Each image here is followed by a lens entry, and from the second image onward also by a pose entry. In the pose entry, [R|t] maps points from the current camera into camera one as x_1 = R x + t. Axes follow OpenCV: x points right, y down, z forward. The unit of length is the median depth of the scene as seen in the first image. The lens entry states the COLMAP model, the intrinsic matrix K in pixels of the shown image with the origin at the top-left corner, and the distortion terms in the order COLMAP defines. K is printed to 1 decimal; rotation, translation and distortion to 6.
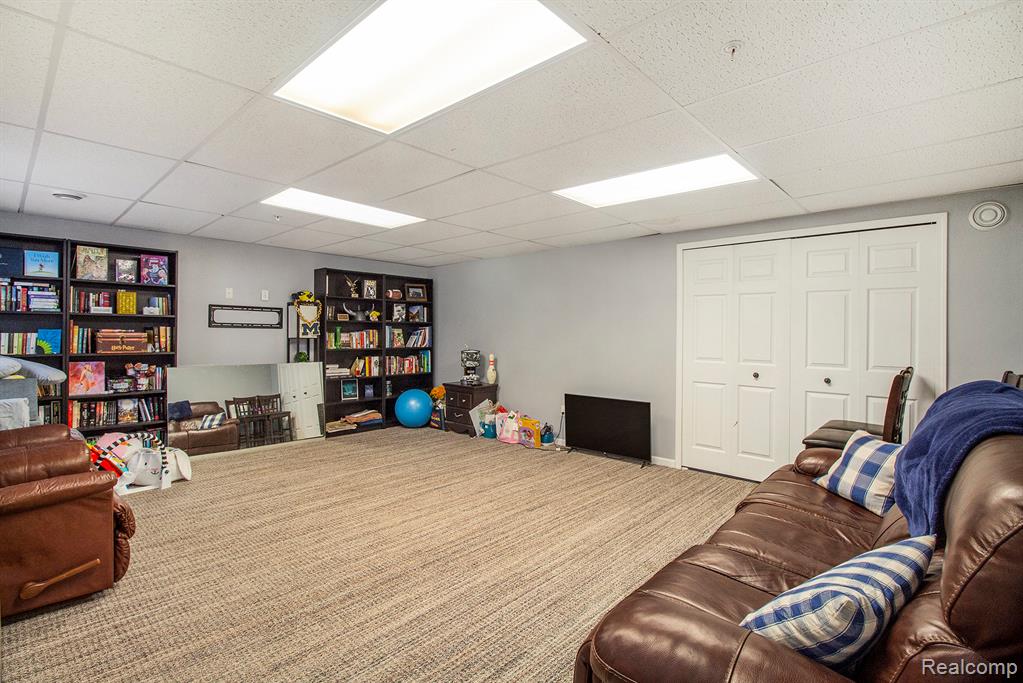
lens RADIAL K [[494.6, 0, 501.1], [0, 494.6, 328.2], [0, 0, 1]] dist [0.003256, -0.014533]
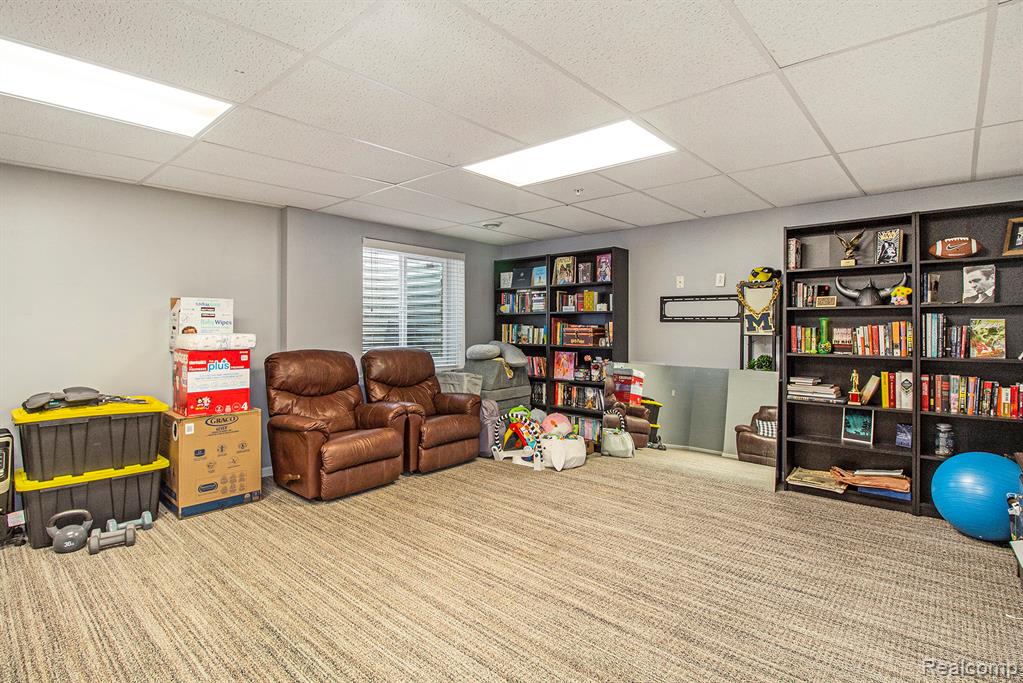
lens RADIAL K [[494.6, 0, 501.1], [0, 494.6, 328.2], [0, 0, 1]] dist [0.003256, -0.014533]
pose [[0.022981, -0.001249, -0.999735, 0.308031], [0.009903, 0.999950, -0.001022, 0.007457], [0.999687, -0.009877, 0.022993, 0.664739]]
